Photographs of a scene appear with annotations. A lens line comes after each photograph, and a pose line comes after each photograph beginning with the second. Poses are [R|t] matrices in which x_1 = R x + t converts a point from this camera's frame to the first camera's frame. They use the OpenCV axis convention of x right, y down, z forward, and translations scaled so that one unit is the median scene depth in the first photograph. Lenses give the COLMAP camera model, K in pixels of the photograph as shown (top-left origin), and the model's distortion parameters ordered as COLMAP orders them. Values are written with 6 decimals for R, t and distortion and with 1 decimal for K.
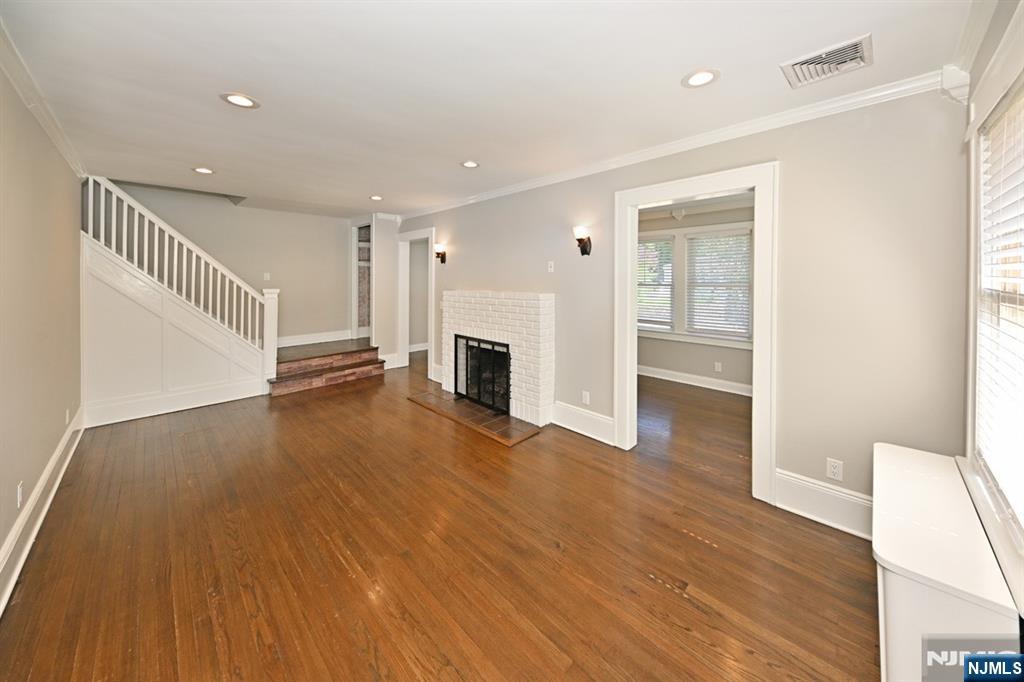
lens RADIAL K [[357.5, 0, 510.2], [0, 357.5, 283.2], [0, 0, 1]] dist [-0.000221, -0.000042]
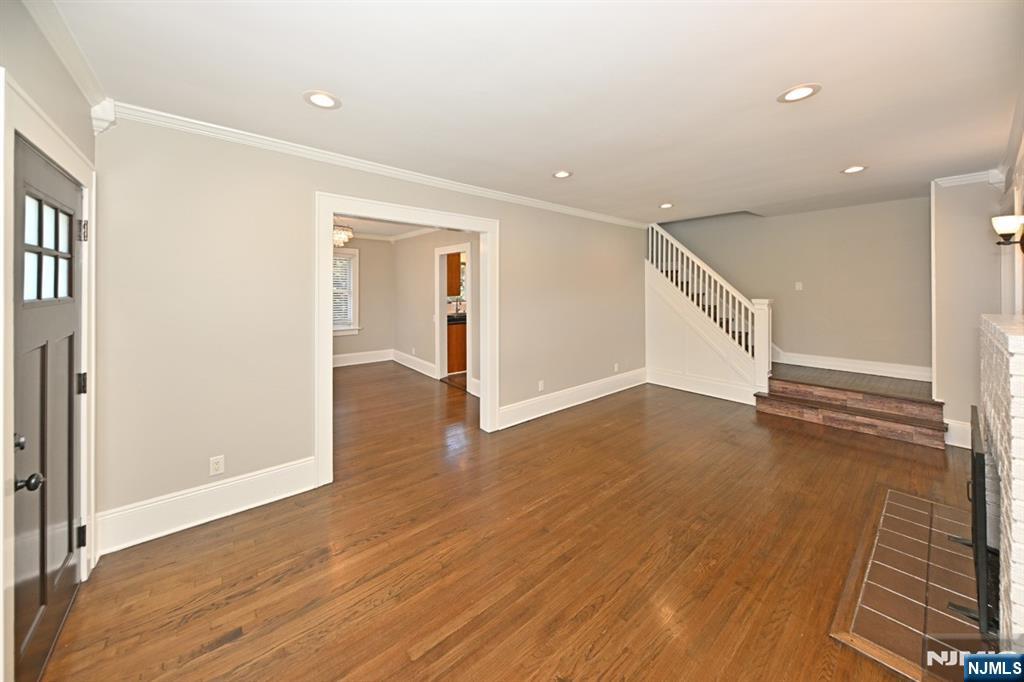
lens RADIAL K [[357.5, 0, 510.2], [0, 357.5, 283.2], [0, 0, 1]] dist [-0.000221, -0.000042]
pose [[-0.097271, -0.015900, -0.995131, 0.370640], [-0.008558, 0.999849, -0.015139, -0.007407], [0.995221, 0.007044, -0.097393, 0.425675]]
